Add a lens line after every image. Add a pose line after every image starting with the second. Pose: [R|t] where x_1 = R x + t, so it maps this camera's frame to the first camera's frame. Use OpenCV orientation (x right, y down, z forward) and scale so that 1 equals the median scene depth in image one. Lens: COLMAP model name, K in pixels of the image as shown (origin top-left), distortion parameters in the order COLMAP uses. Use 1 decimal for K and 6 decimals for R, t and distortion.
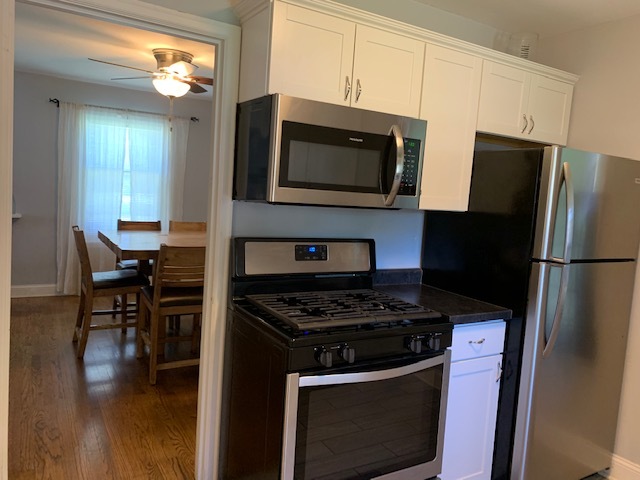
lens RADIAL K [[491.6, 0, 318.6], [0, 491.6, 237.2], [0, 0, 1]] dist [0.061049, -0.045601]
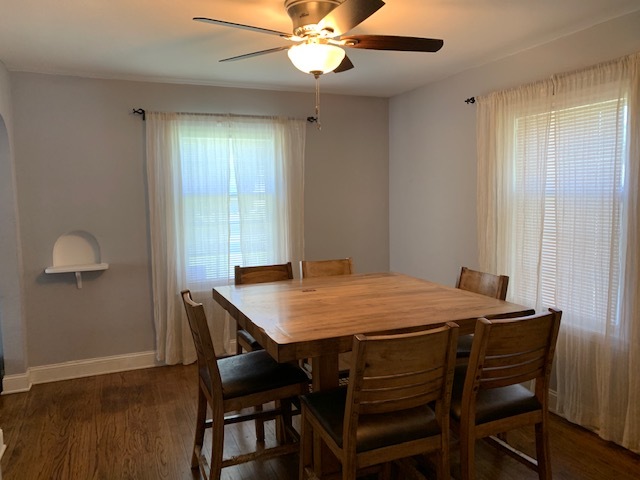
lens RADIAL K [[491.6, 0, 320.4], [0, 491.6, 240.4], [0, 0, 1]] dist [0.061049, -0.045601]
pose [[0.988423, -0.069425, -0.134909, -0.163917], [0.068408, 0.997583, -0.012168, -0.048936], [0.135427, 0.002799, 0.990783, 0.283176]]
